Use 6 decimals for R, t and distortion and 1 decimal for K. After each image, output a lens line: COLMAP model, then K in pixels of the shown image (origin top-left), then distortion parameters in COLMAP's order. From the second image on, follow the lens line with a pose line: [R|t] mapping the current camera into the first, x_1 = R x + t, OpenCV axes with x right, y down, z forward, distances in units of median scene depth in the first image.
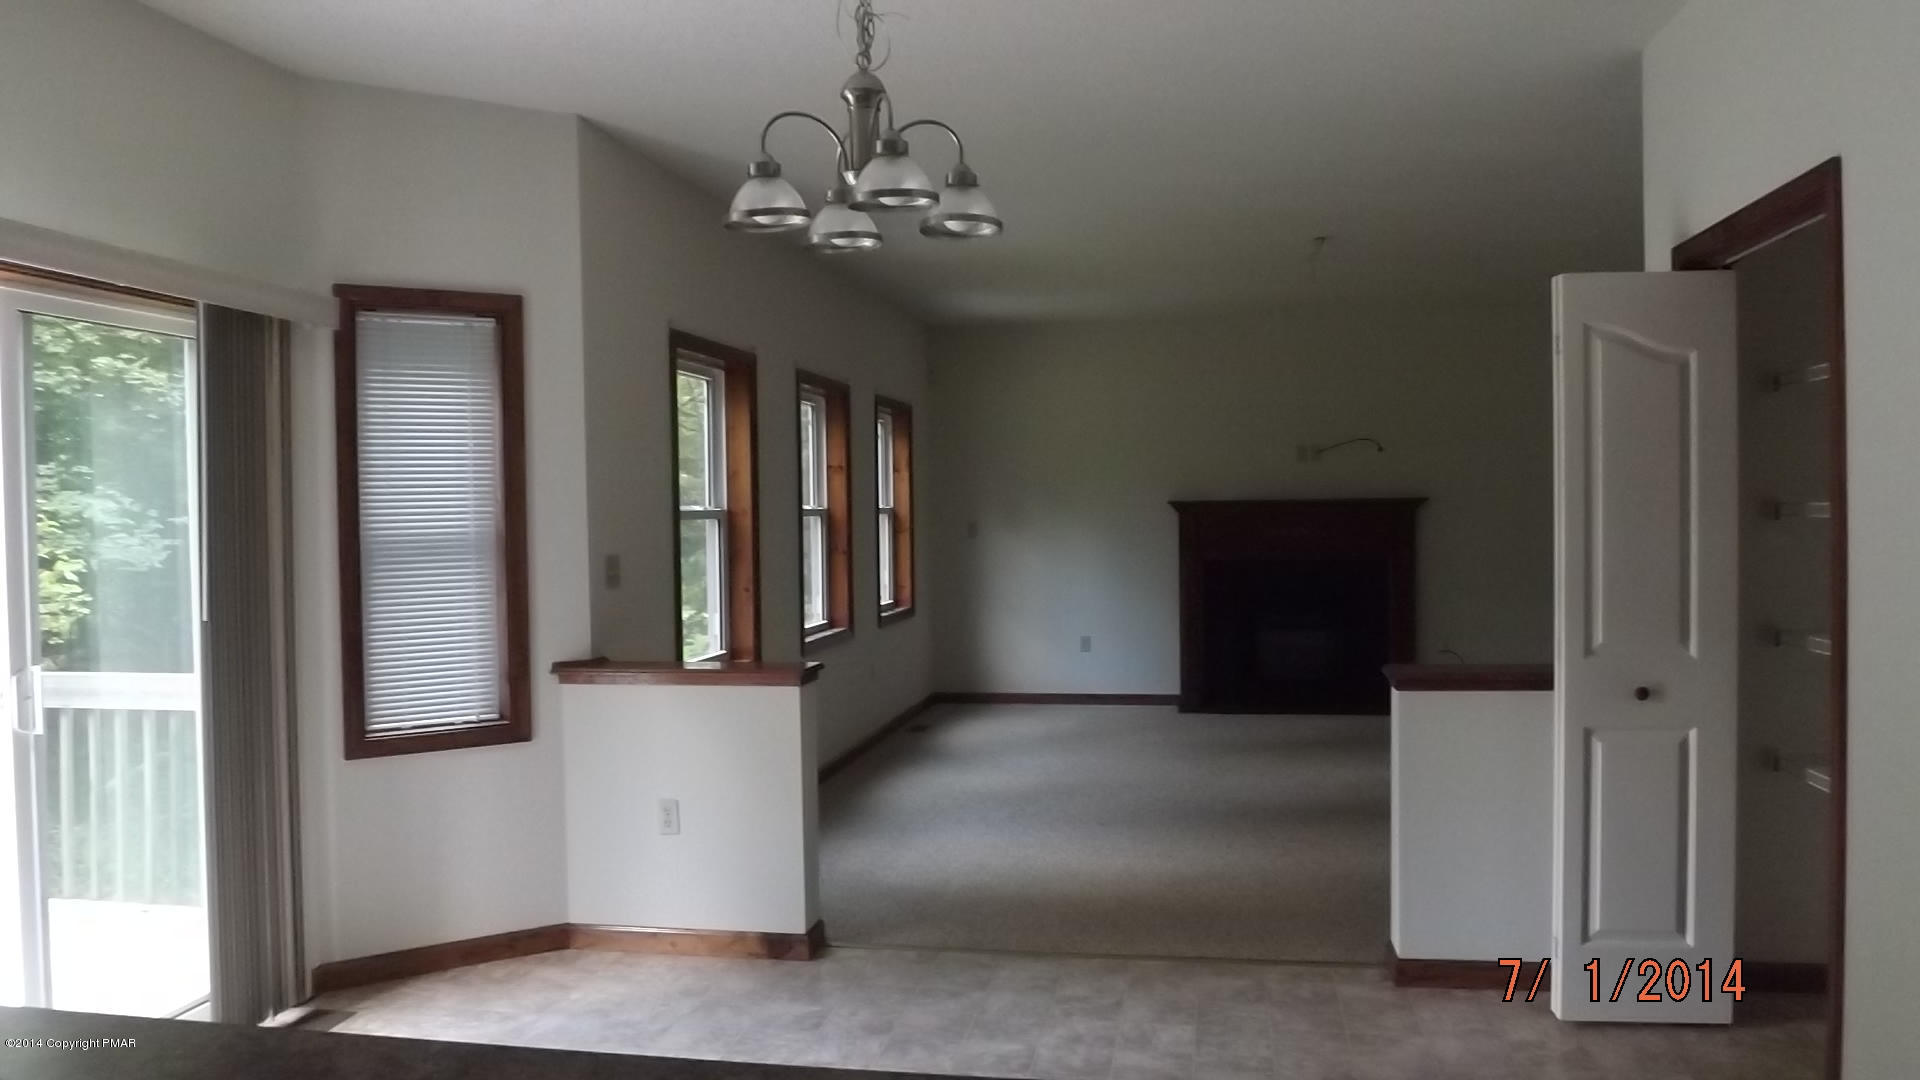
lens RADIAL K [[1376.6, 0, 960.0], [0, 1376.6, 540.0], [0, 0, 1]] dist [-0.051075, -0.000508]
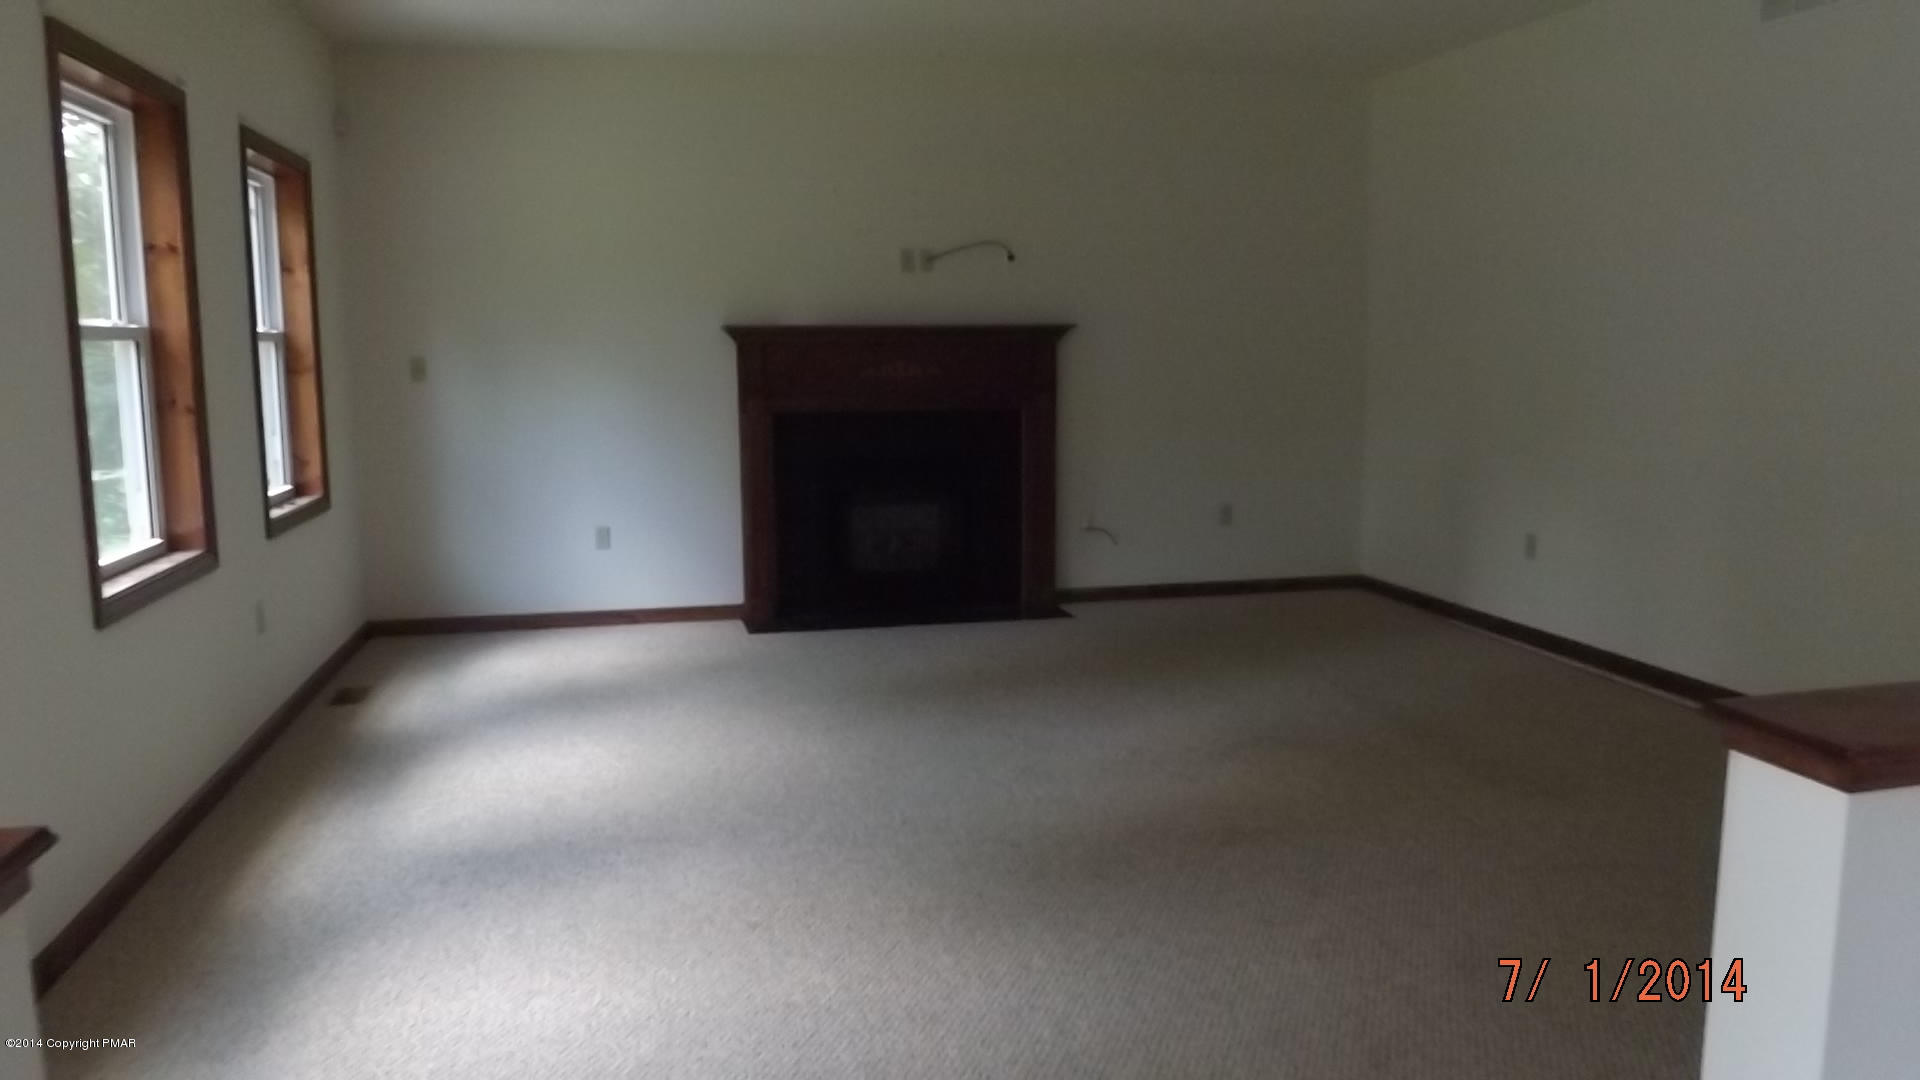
lens RADIAL K [[1376.6, 0, 960.0], [0, 1376.6, 540.0], [0, 0, 1]] dist [-0.051075, -0.000508]
pose [[0.916879, -0.047257, 0.396358, -0.016865], [0.002621, 0.993659, 0.112409, 0.001163], [-0.399156, -0.102027, 0.911189, 0.331498]]
